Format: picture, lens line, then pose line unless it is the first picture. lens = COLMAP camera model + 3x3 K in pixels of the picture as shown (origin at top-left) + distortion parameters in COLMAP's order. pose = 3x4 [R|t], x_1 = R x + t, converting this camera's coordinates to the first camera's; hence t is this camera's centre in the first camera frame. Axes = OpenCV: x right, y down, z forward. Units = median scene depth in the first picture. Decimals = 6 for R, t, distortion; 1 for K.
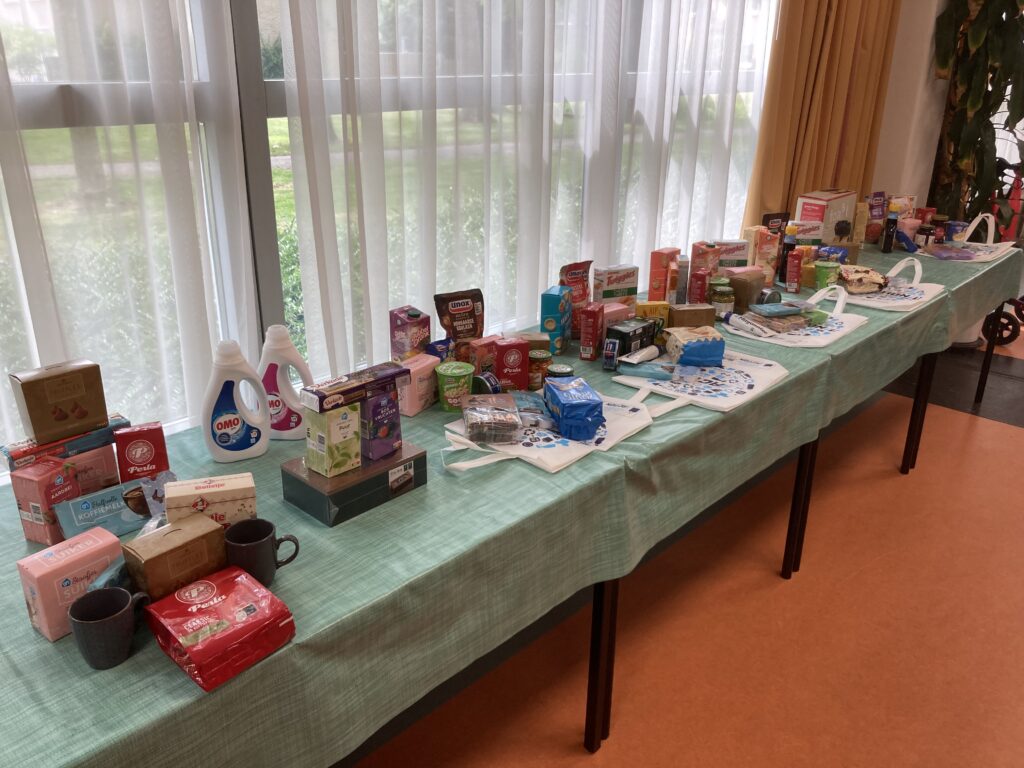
lens RADIAL K [[851.2, 0, 507.9], [0, 851.2, 384.5], [0, 0, 1]] dist [-0.007499, 0.011639]
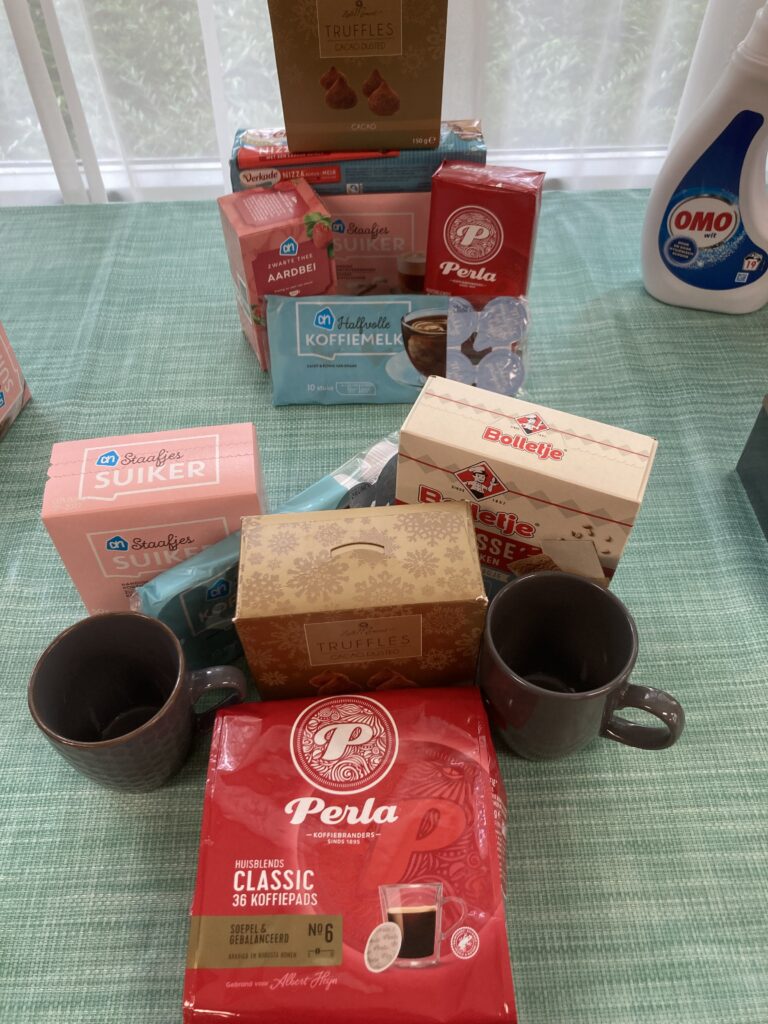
lens RADIAL K [[851.2, 0, 384.2], [0, 851.2, 506.0], [0, 0, 1]] dist [-0.007499, 0.011639]
pose [[0.713787, 0.507833, -0.482301, -0.194000], [-0.234579, 0.822221, 0.518581, -0.020930], [0.659910, -0.257018, 0.706017, 0.652359]]
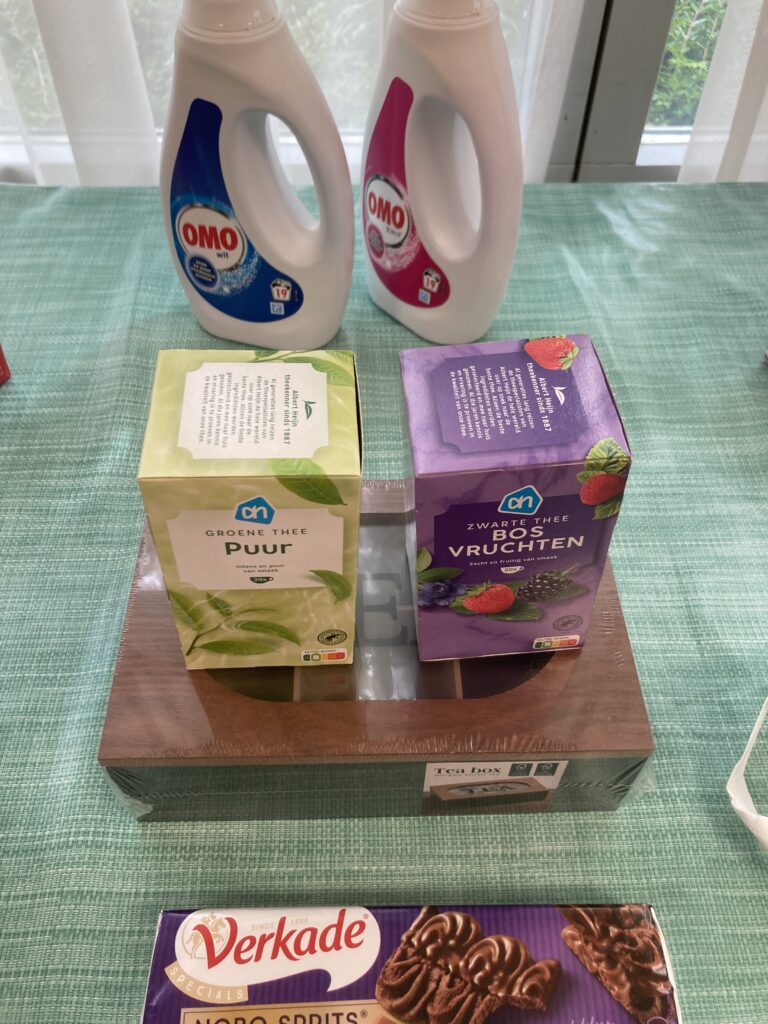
lens RADIAL K [[851.2, 0, 381.2], [0, 851.2, 506.5], [0, 0, 1]] dist [-0.007499, 0.011639]
pose [[0.704458, 0.540749, -0.459705, -0.087141], [-0.259135, 0.798952, 0.542701, -0.075379], [0.660748, -0.263185, 0.702955, 0.905805]]
